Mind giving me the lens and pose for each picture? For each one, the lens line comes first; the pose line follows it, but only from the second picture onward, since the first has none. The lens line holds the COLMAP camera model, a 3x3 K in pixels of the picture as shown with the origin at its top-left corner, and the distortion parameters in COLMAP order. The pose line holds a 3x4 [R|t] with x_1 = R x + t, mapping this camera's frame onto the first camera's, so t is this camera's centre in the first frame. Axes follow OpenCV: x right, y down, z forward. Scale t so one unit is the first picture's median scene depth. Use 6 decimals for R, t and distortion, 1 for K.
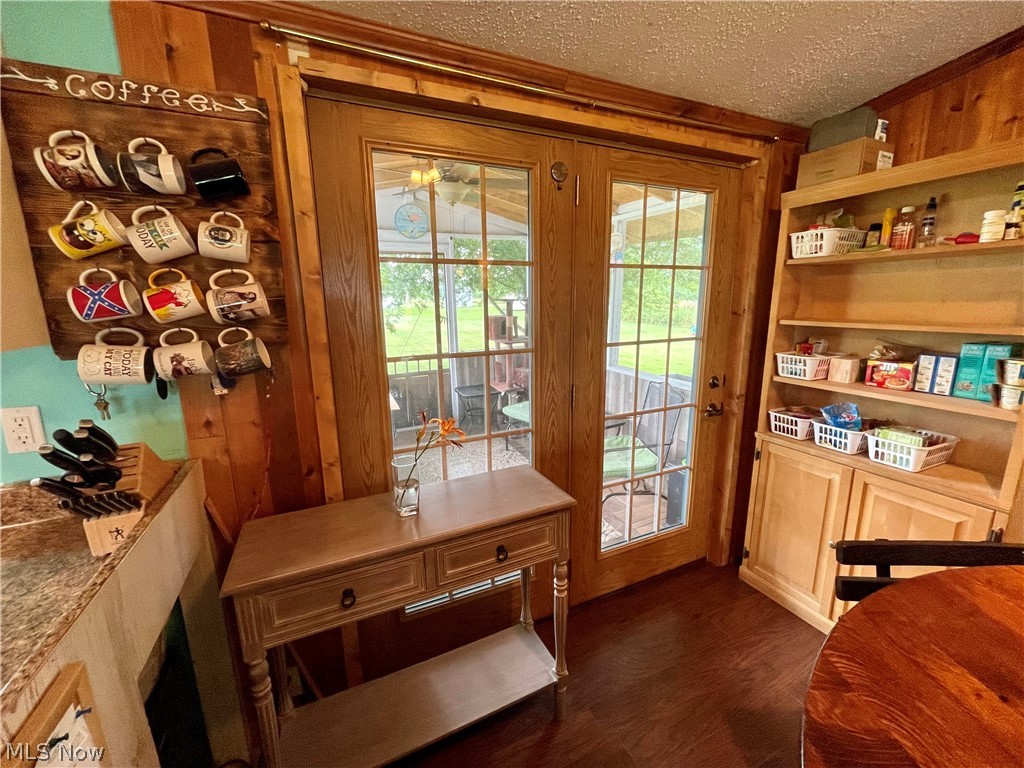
lens RADIAL K [[408.2, 0, 515.5], [0, 408.2, 382.8], [0, 0, 1]] dist [-0.000549, -0.001017]
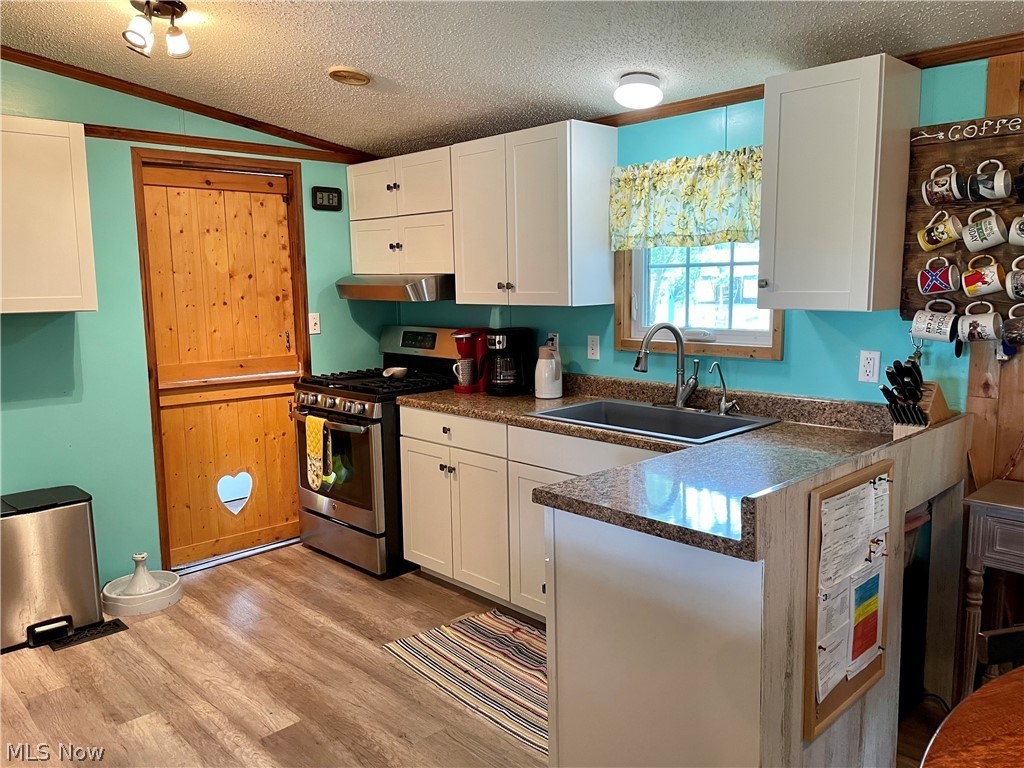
lens RADIAL K [[778.2, 0, 512.6], [0, 778.2, 380.1], [0, 0, 1]] dist [0.037622, -0.037631]
pose [[0.321265, 0.130998, -0.937885, 1.094959], [-0.180238, 0.980741, 0.075245, 0.196739], [0.929679, 0.144869, 0.338689, -1.219754]]
